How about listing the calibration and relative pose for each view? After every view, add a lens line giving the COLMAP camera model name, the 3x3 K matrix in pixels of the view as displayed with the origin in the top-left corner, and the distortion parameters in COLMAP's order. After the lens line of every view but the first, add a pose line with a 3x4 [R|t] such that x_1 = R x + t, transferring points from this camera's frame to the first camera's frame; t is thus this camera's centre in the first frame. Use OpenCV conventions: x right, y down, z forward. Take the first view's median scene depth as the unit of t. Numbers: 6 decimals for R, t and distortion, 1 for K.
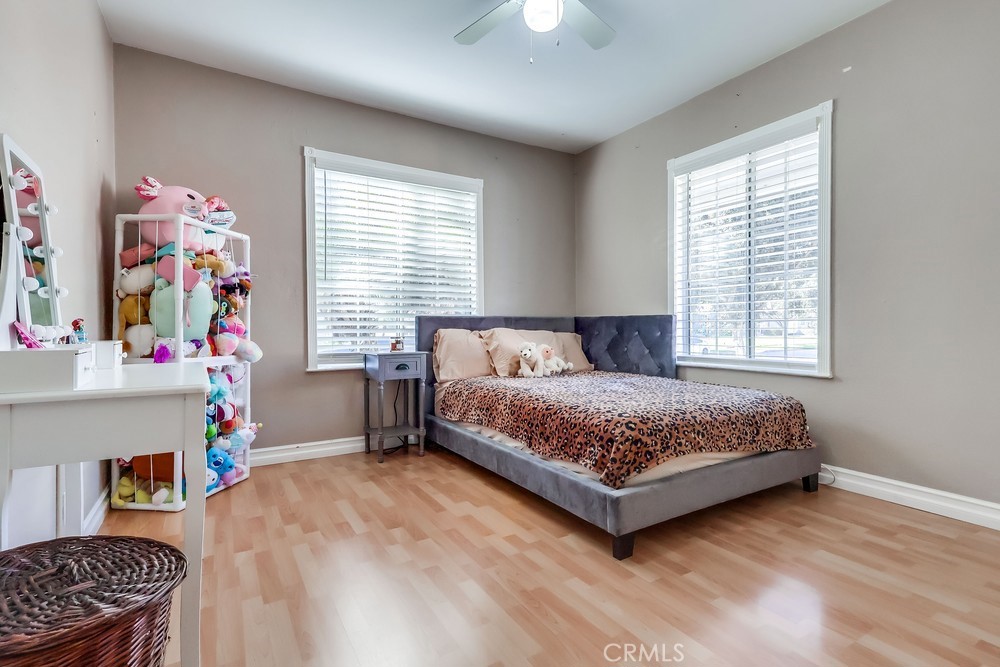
lens RADIAL K [[466.3, 0, 498.8], [0, 466.3, 329.5], [0, 0, 1]] dist [0.015077, 0.000466]
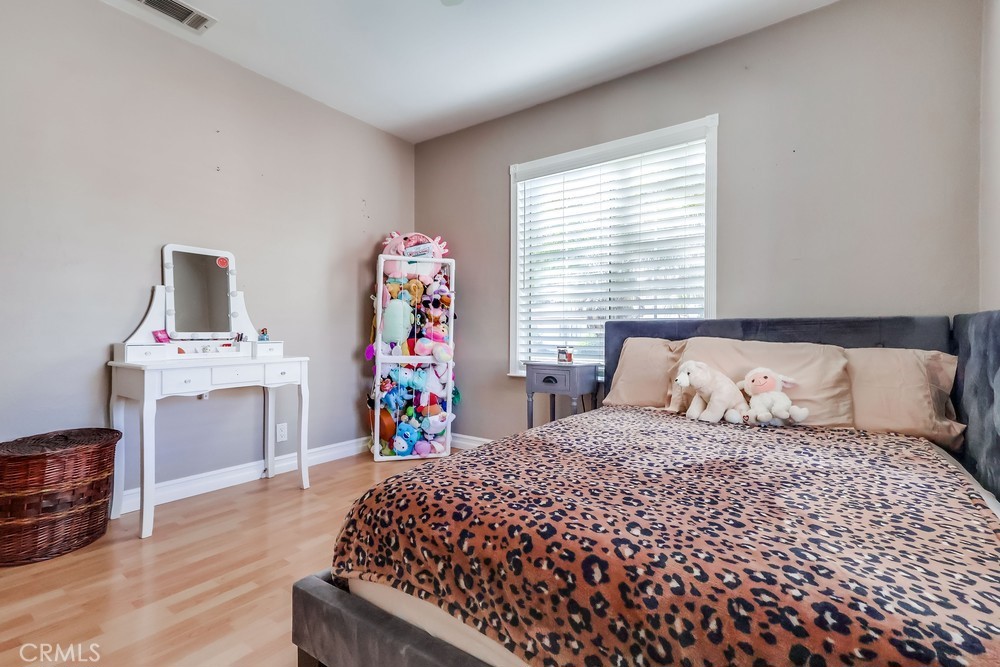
lens RADIAL K [[466.3, 0, 500.4], [0, 466.3, 333.1], [0, 0, 1]] dist [0.015077, 0.000466]
pose [[0.397765, 0.001225, -0.917487, 0.554185], [-0.012193, 0.999918, -0.003951, -0.003593], [0.917406, 0.012758, 0.397747, 0.556402]]
